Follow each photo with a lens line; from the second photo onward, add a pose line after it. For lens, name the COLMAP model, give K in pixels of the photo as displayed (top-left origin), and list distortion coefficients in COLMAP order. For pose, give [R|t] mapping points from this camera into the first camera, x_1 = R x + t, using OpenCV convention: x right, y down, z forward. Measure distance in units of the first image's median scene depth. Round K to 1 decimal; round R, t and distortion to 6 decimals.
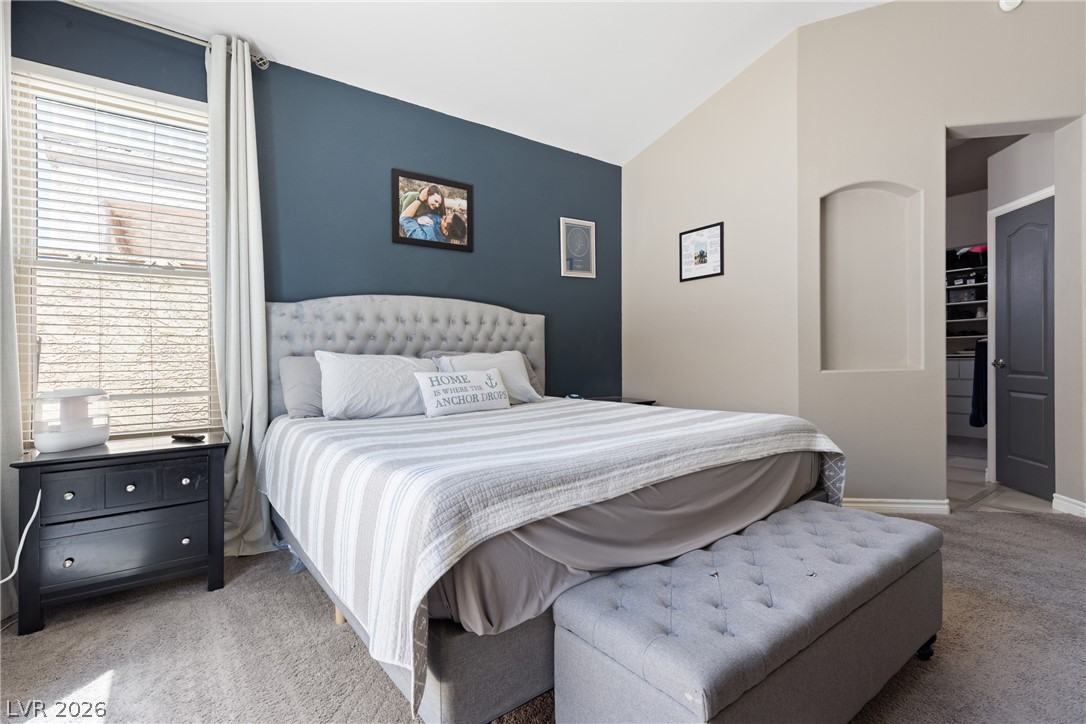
lens RADIAL K [[492.5, 0, 550.3], [0, 492.5, 361.8], [0, 0, 1]] dist [0.002303, 0.000350]
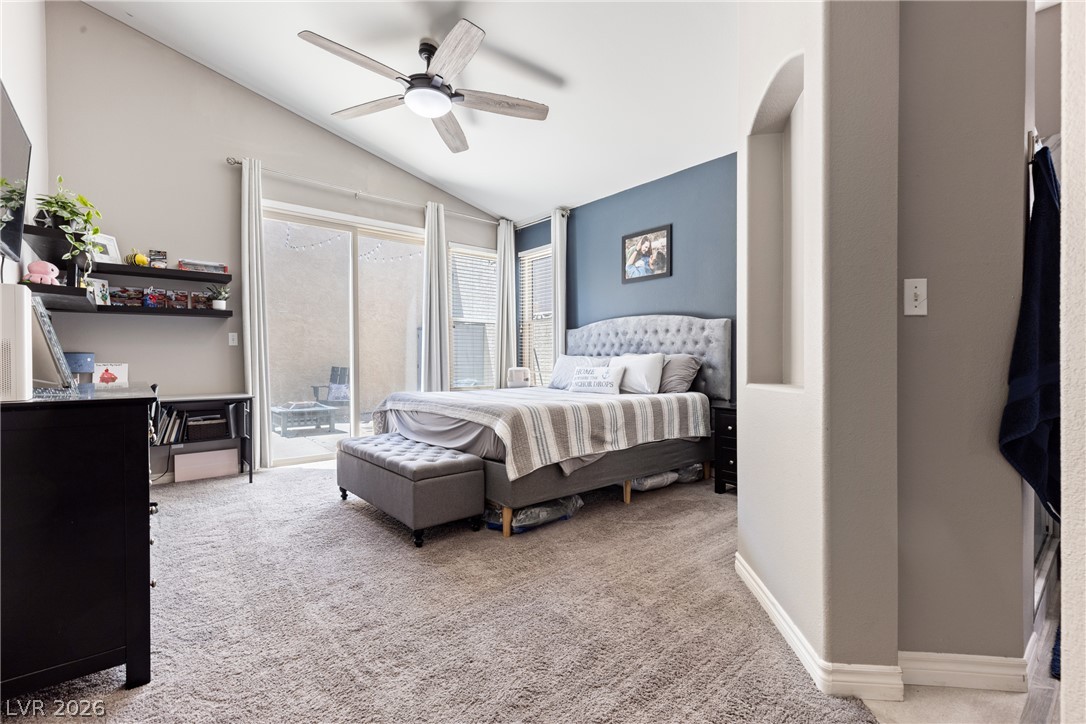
lens RADIAL K [[492.5, 0, 553.4], [0, 492.5, 361.3], [0, 0, 1]] dist [0.002303, 0.000350]
pose [[0.052708, 0.021113, -0.998387, 1.186334], [-0.008566, 0.999749, 0.020689, -0.026058], [0.998573, 0.007462, 0.052875, 0.671602]]
